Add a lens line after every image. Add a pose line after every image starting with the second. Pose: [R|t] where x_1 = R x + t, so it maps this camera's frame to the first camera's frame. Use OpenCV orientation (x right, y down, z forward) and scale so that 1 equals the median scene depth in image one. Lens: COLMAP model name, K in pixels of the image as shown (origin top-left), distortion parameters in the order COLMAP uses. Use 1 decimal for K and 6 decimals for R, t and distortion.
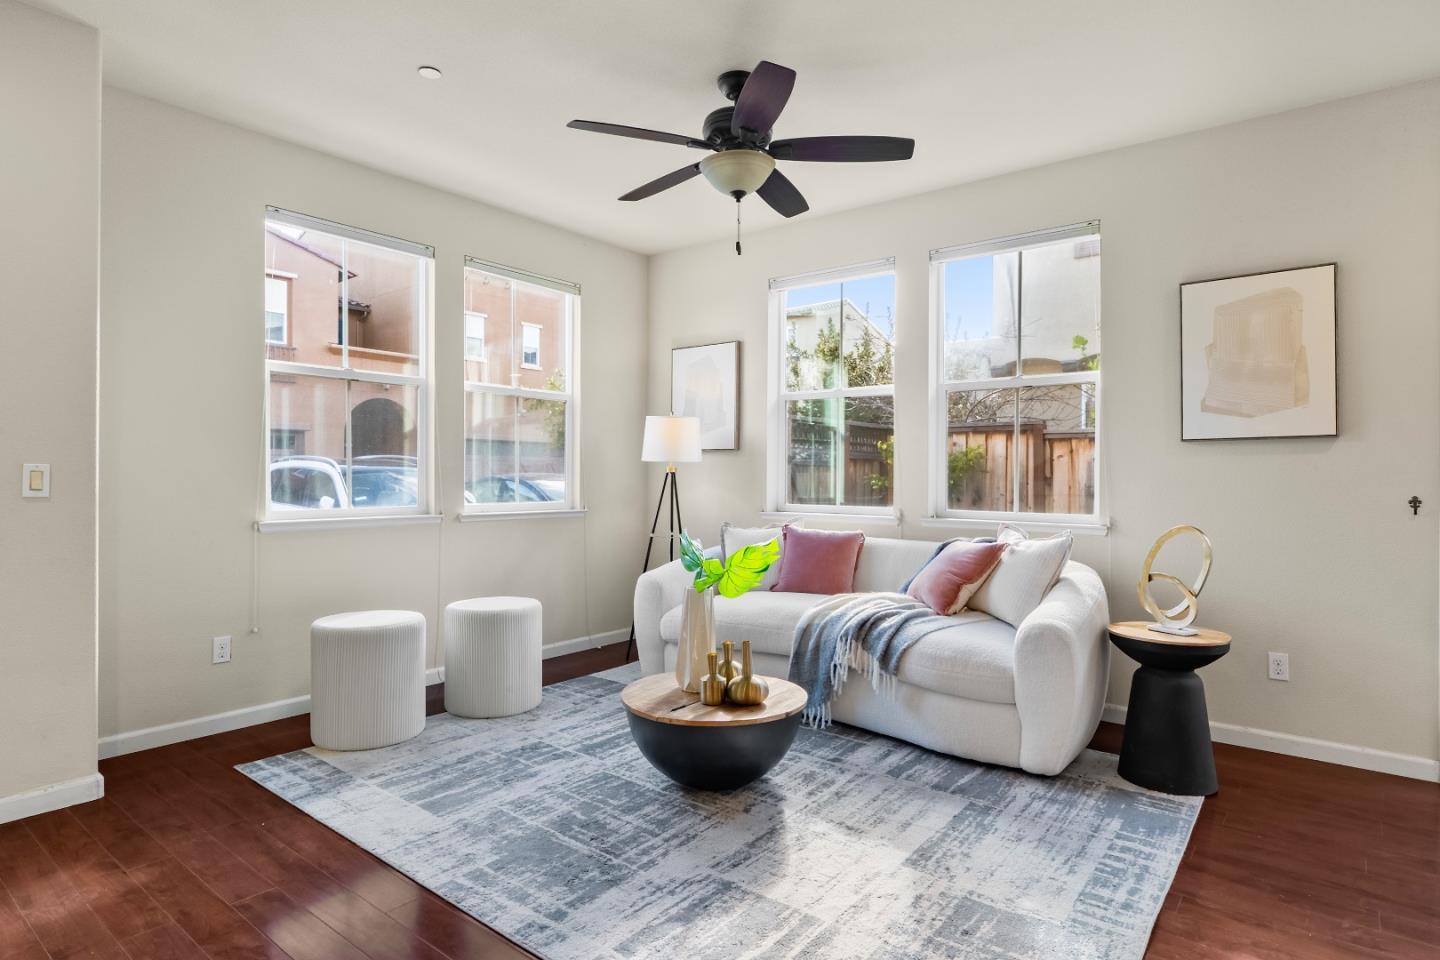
lens RADIAL K [[787.2, 0, 720.0], [0, 787.2, 480.0], [0, 0, 1]] dist [-0.003455, -0.000346]
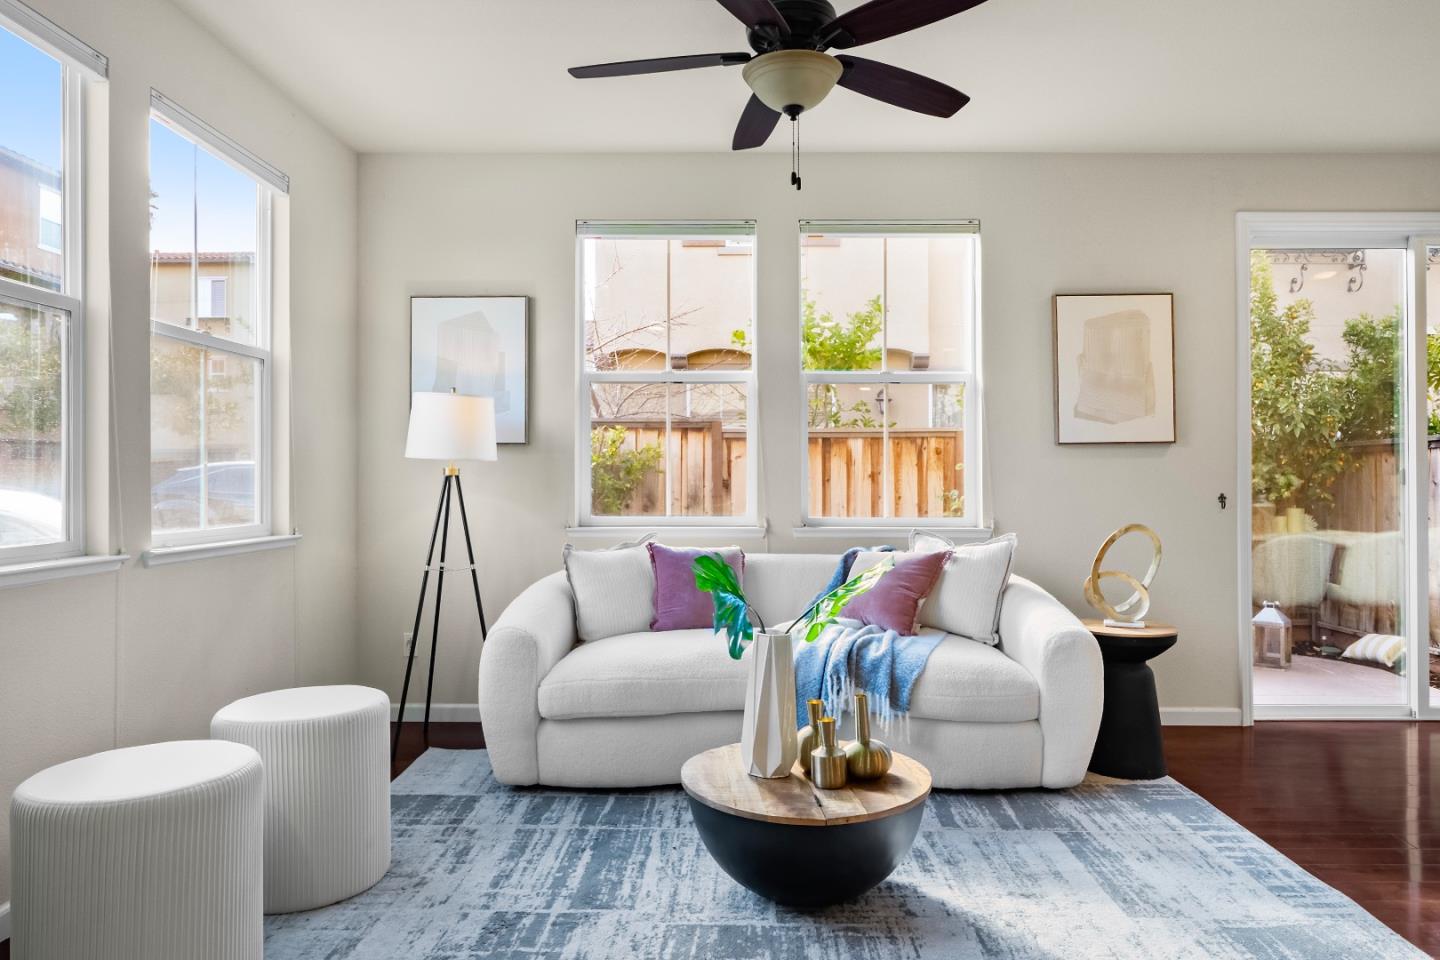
lens RADIAL K [[911.8, 0, 745.1], [0, 911.8, 473.7], [0, 0, 1]] dist [-0.003219, 0.000021]
pose [[0.787843, -0.001825, 0.615873, -0.557406], [0.007756, 0.999946, -0.006958, -0.005761], [-0.615827, 0.010258, 0.787815, 0.338447]]
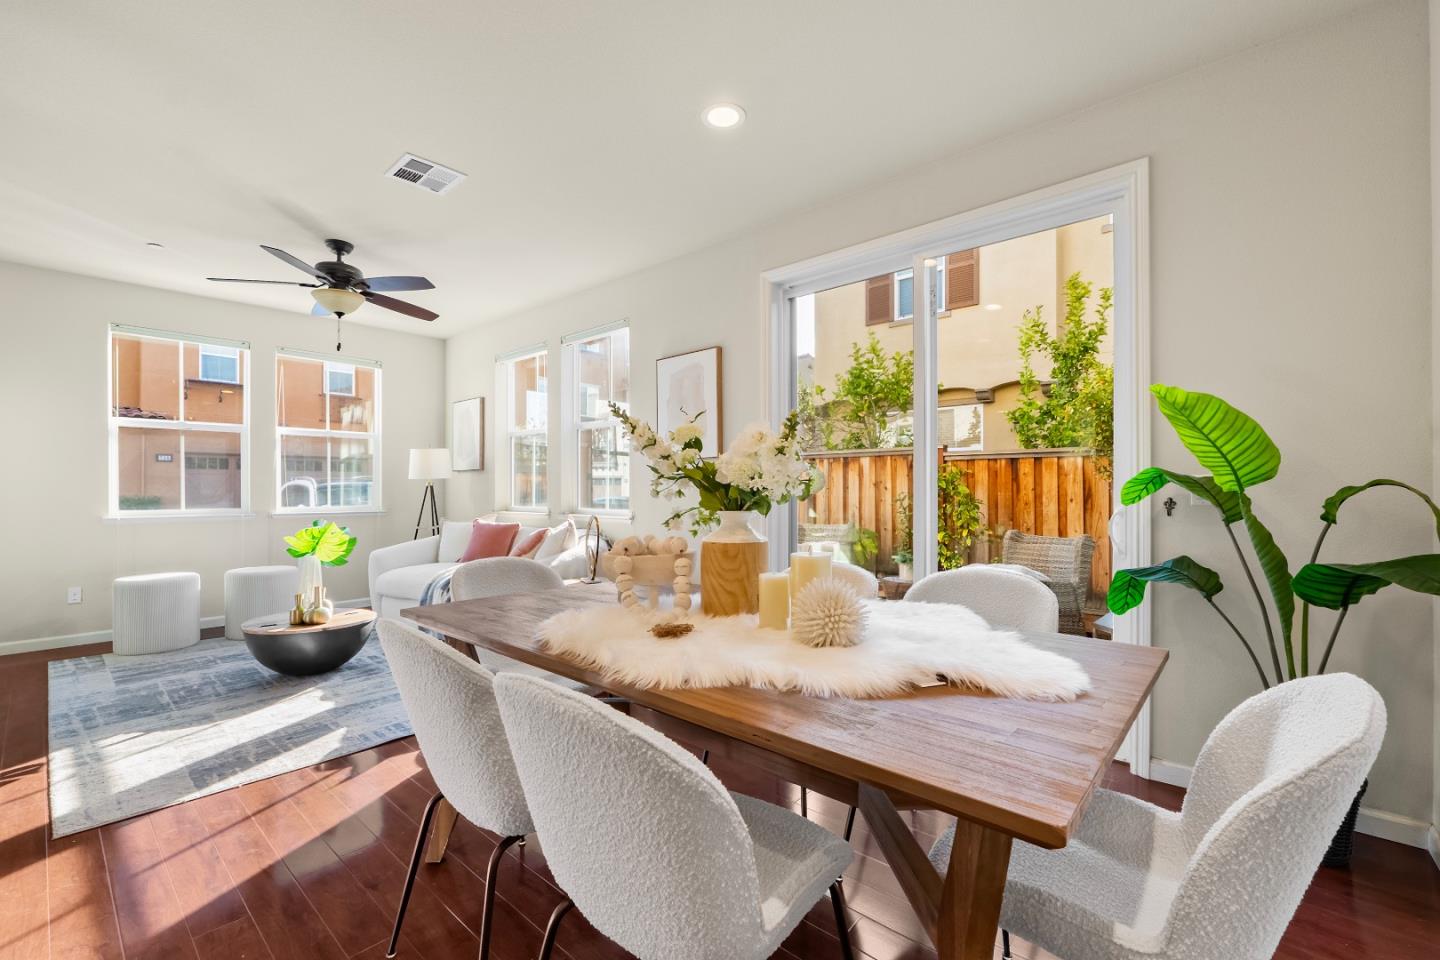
lens RADIAL K [[611.7, 0, 716.6], [0, 611.7, 488.2], [0, 0, 1]] dist [-0.003465, -0.000193]
pose [[0.998154, -0.008775, -0.060099, 0.877595], [0.008281, 0.999930, -0.008461, 0.015109], [0.060169, 0.007947, 0.998157, -0.215257]]
